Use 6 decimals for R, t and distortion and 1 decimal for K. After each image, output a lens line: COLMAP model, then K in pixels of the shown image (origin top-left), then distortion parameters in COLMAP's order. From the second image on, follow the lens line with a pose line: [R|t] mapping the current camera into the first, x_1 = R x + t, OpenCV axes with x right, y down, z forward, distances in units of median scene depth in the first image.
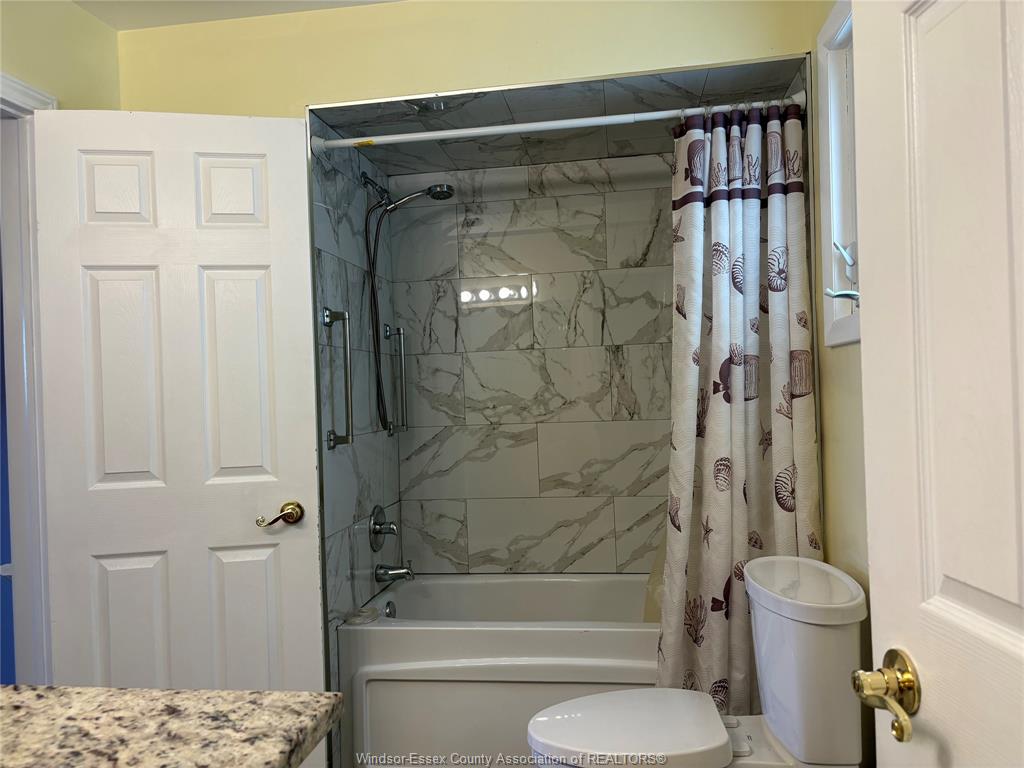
lens RADIAL K [[770.8, 0, 512.0], [0, 770.8, 384.5], [0, 0, 1]] dist [0.047216, -0.057318]
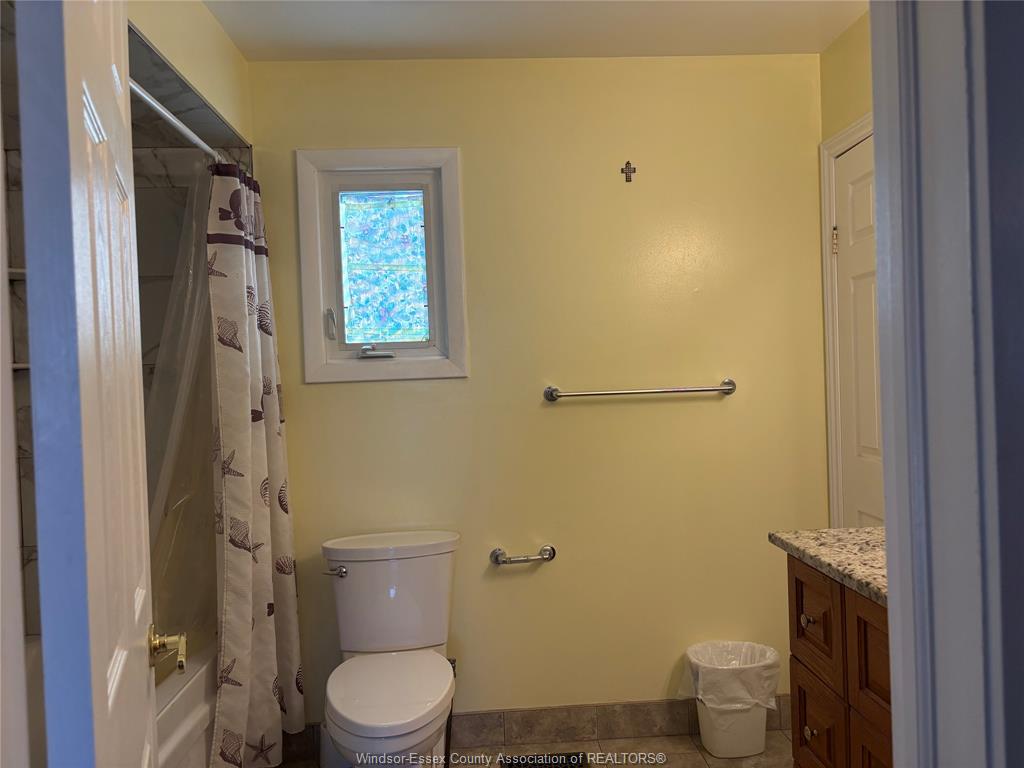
lens RADIAL K [[770.8, 0, 512.5], [0, 770.8, 386.0], [0, 0, 1]] dist [0.047216, -0.057318]
pose [[-0.182398, 0.032067, 0.982702, -0.867523], [0.041825, 0.998816, -0.024830, 0.004487], [-0.982335, 0.036573, -0.183523, 0.806498]]
